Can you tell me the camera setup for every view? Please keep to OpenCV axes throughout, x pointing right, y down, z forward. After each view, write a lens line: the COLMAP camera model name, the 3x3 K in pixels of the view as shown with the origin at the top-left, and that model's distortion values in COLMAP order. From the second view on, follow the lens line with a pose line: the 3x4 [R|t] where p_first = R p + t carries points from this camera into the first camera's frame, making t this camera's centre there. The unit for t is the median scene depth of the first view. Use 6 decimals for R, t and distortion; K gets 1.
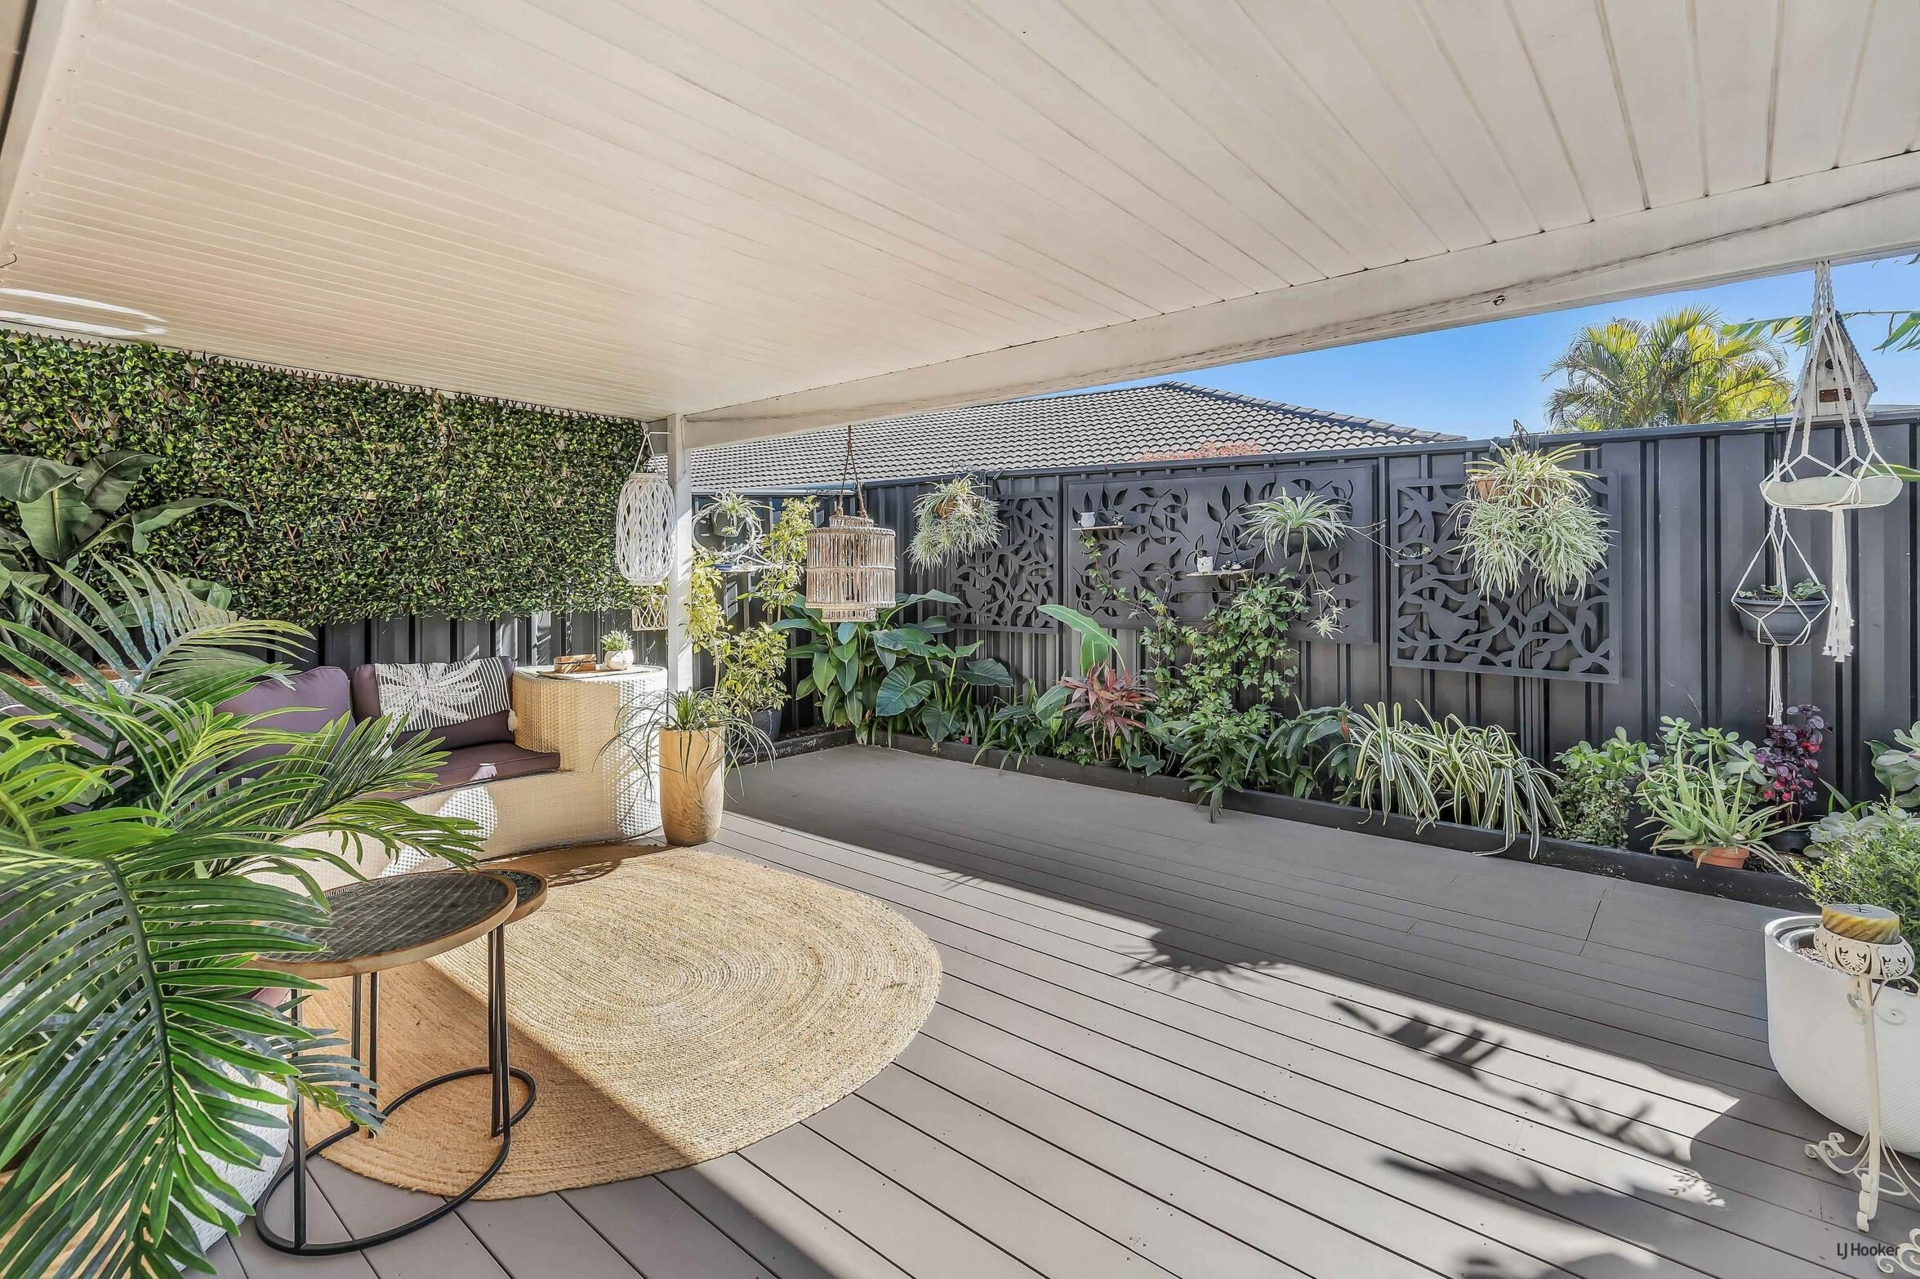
lens RADIAL K [[904.3, 0, 958.5], [0, 904.3, 565.2], [0, 0, 1]] dist [-0.001062, 0.000295]
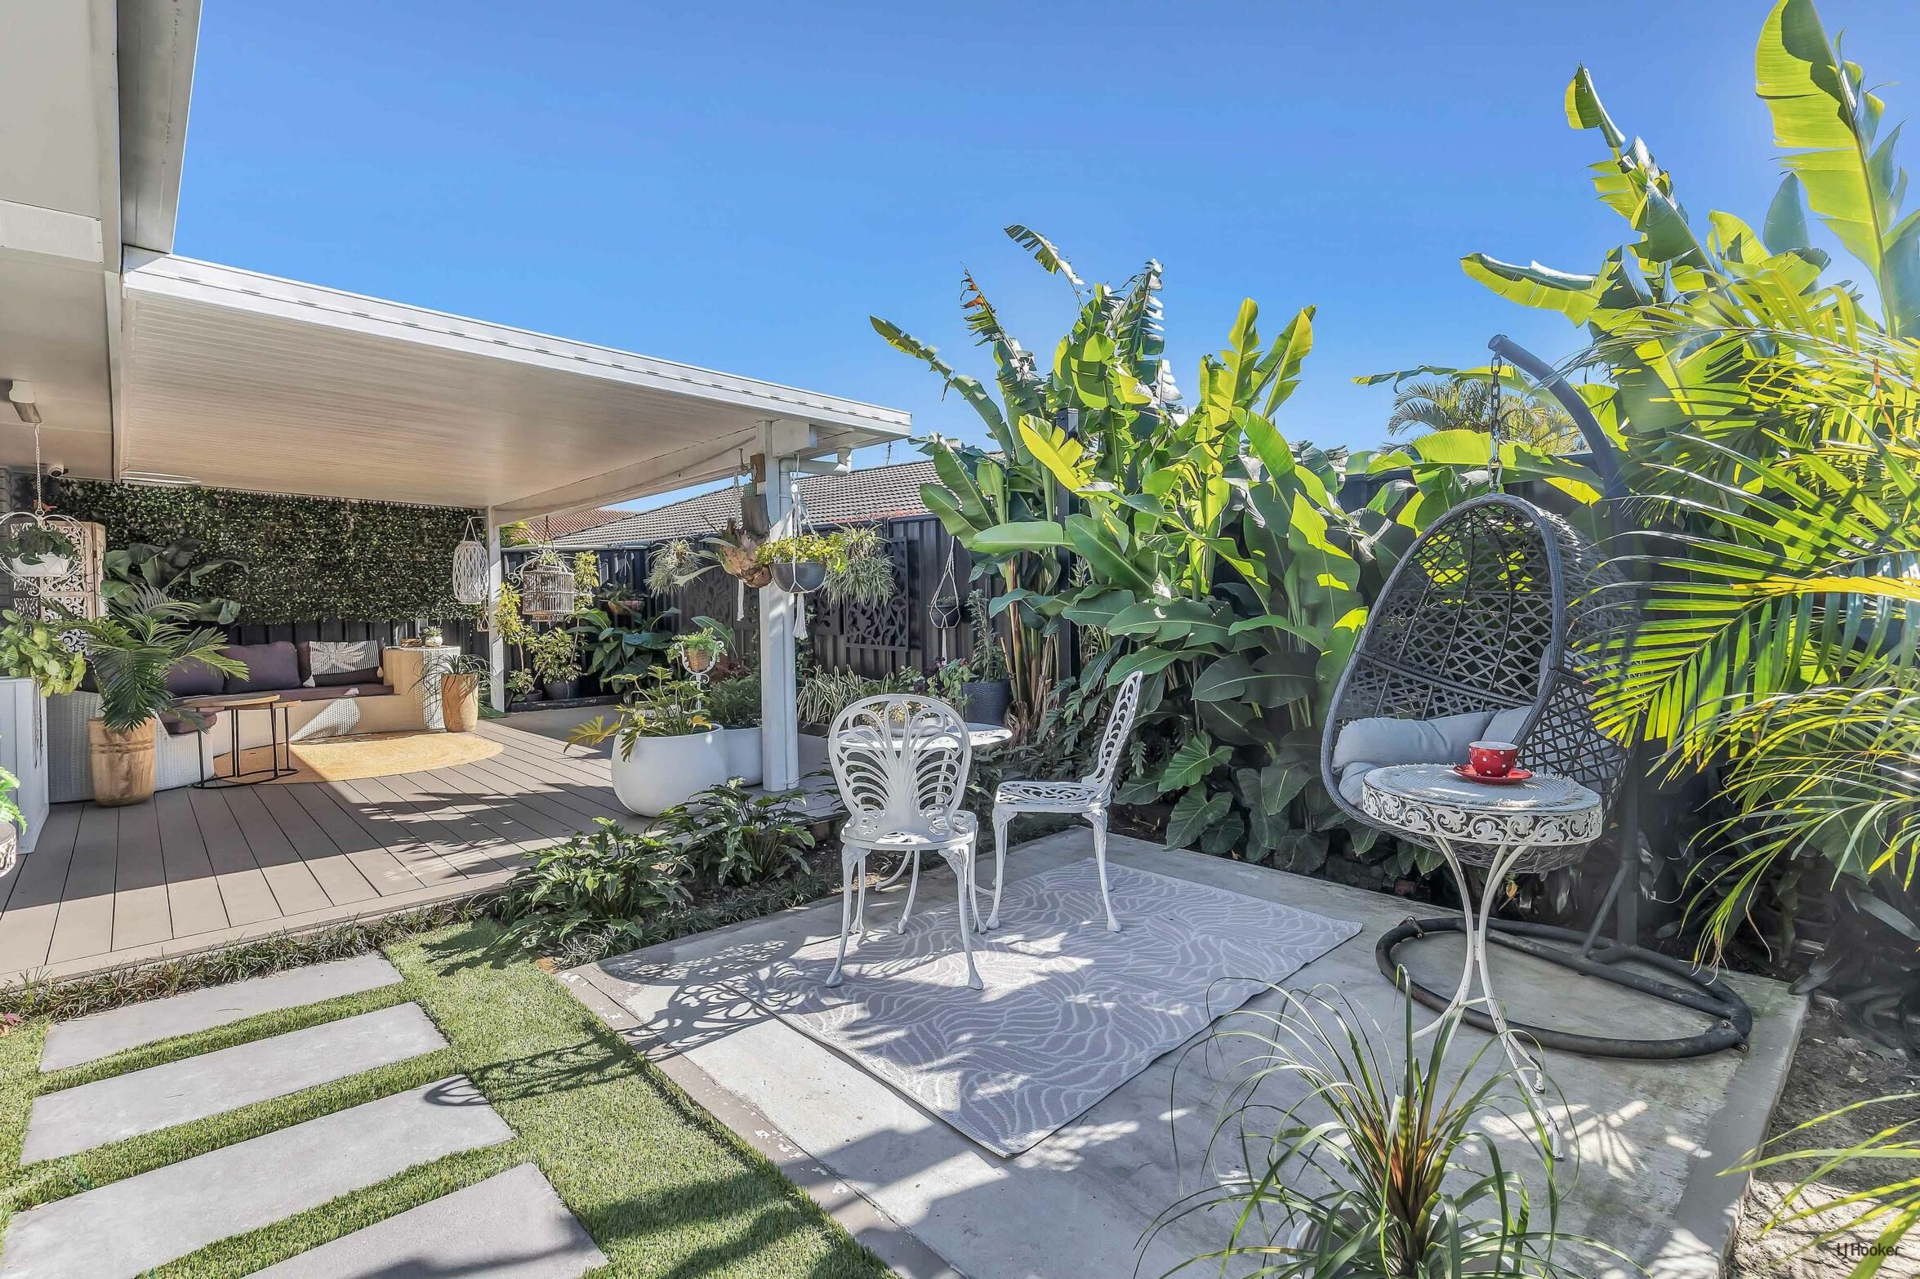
lens RADIAL K [[904.3, 0, 959.6], [0, 904.3, 645.2], [0, 0, 1]] dist [-0.001062, 0.000295]
pose [[0.993233, 0.000859, -0.116131, 0.988770], [0.004560, 0.998913, 0.046393, 0.030656], [0.116045, -0.046608, 0.992150, -0.797449]]
